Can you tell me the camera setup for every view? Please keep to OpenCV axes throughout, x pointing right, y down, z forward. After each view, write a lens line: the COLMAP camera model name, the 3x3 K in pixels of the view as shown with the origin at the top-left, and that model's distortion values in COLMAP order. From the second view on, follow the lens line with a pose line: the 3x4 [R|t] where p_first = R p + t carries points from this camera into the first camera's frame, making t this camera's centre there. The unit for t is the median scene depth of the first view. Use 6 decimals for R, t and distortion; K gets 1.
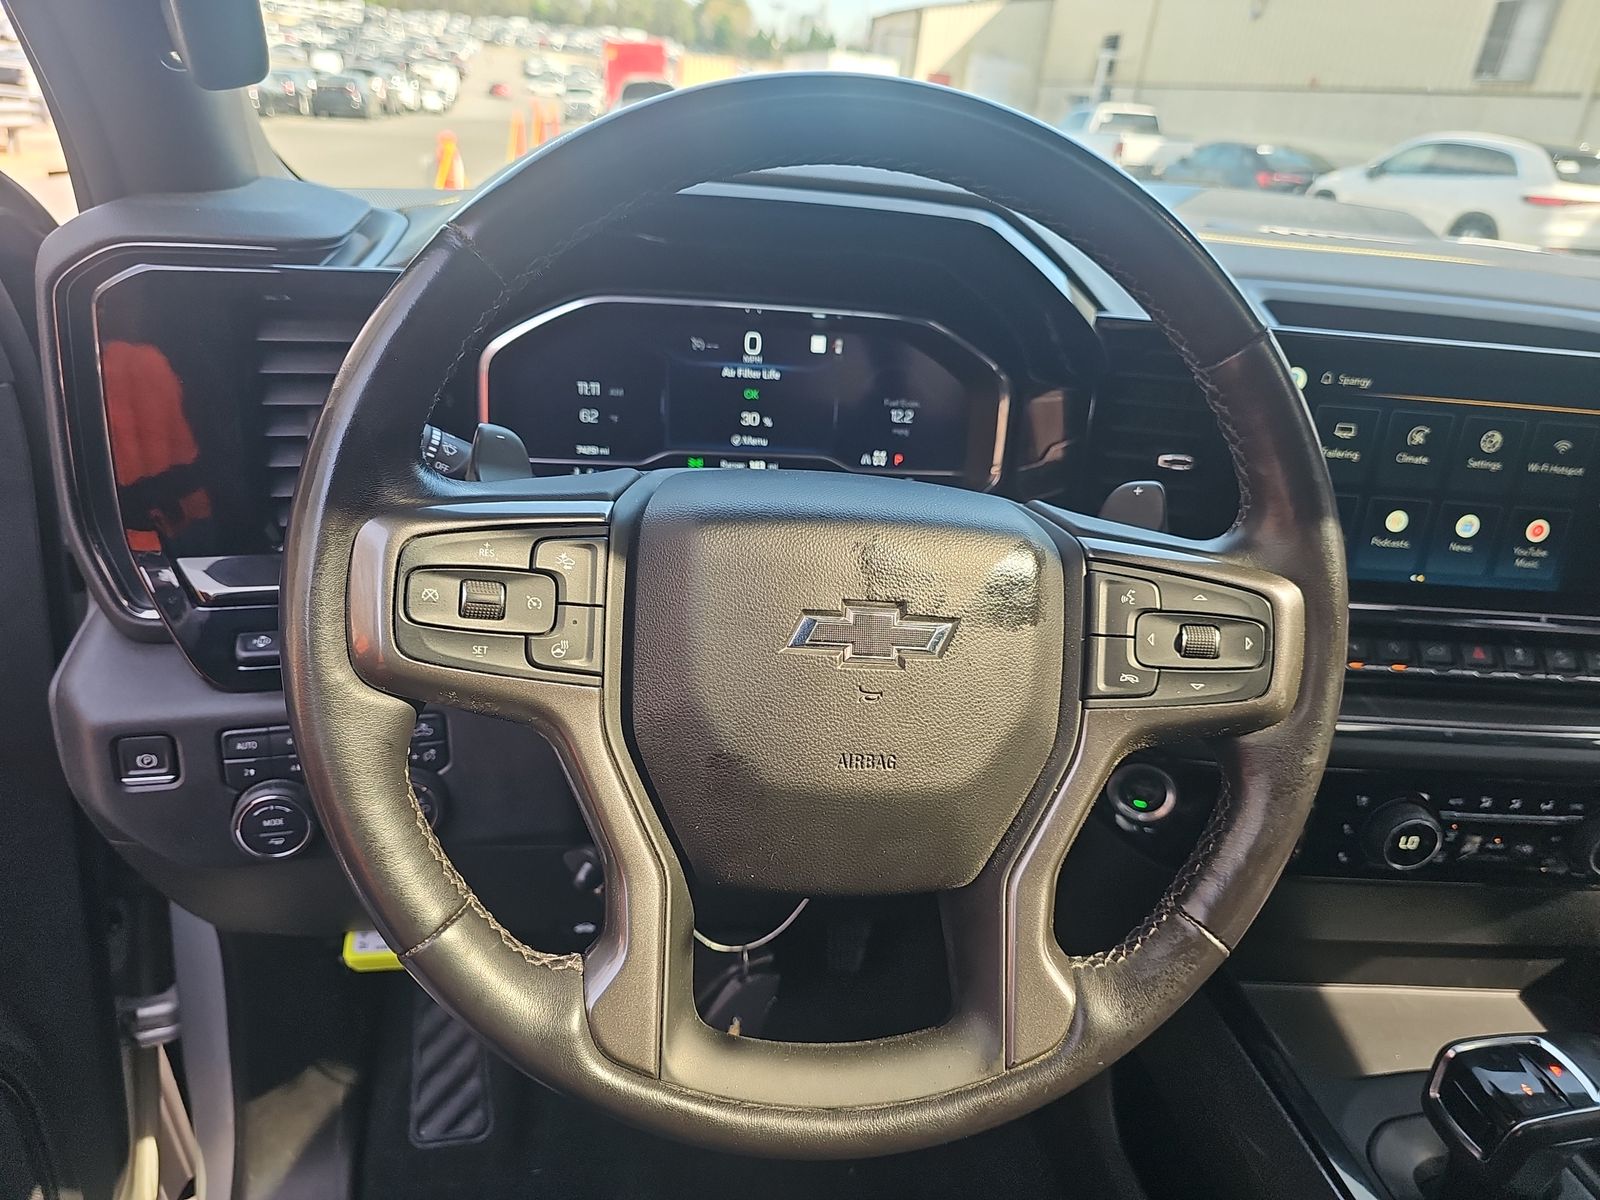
lens RADIAL K [[1048.1, 0, 800.0], [0, 1048.1, 600.0], [0, 0, 1]] dist [0.026386, -0.039084]
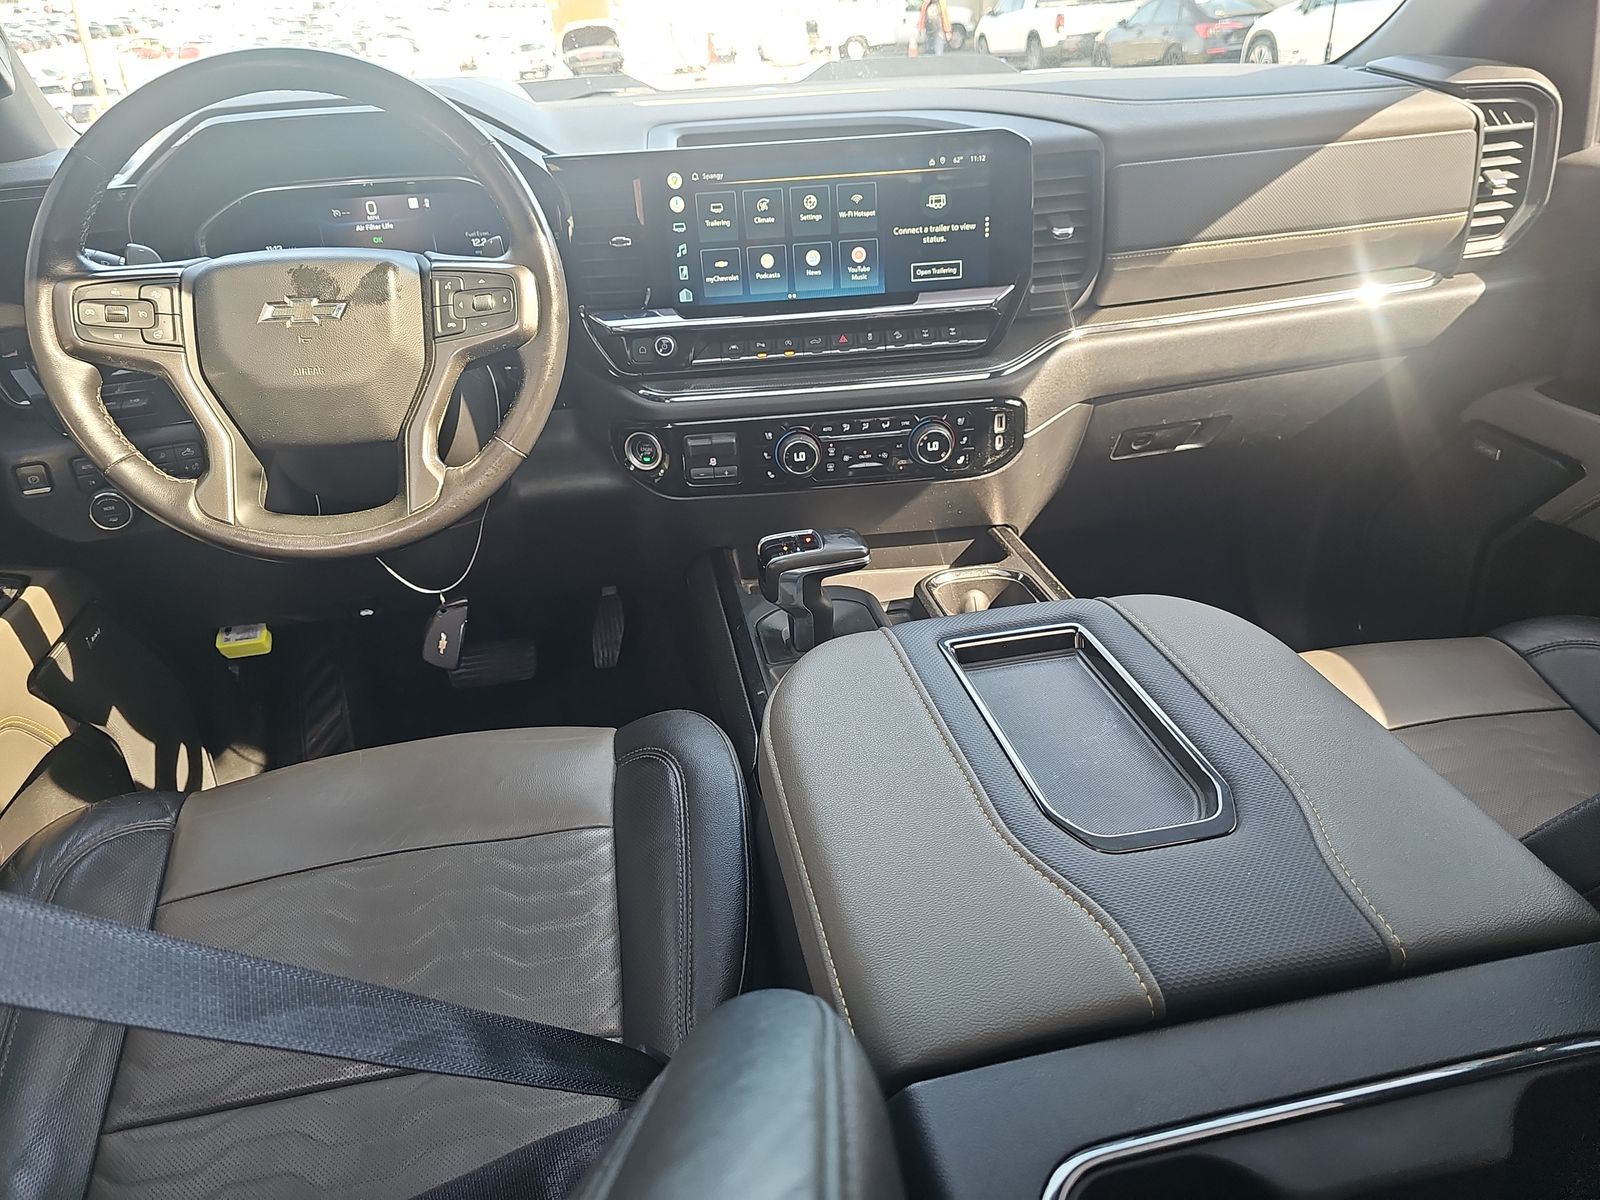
lens RADIAL K [[1078.9, 0, 804.7], [0, 1078.9, 590.7], [0, 0, 1]] dist [0.017821, 0.001200]
pose [[0.990379, -0.124593, -0.060213, 0.668592], [0.127059, 0.991128, 0.039012, 0.374979], [0.054818, -0.046287, 0.997423, -0.688330]]
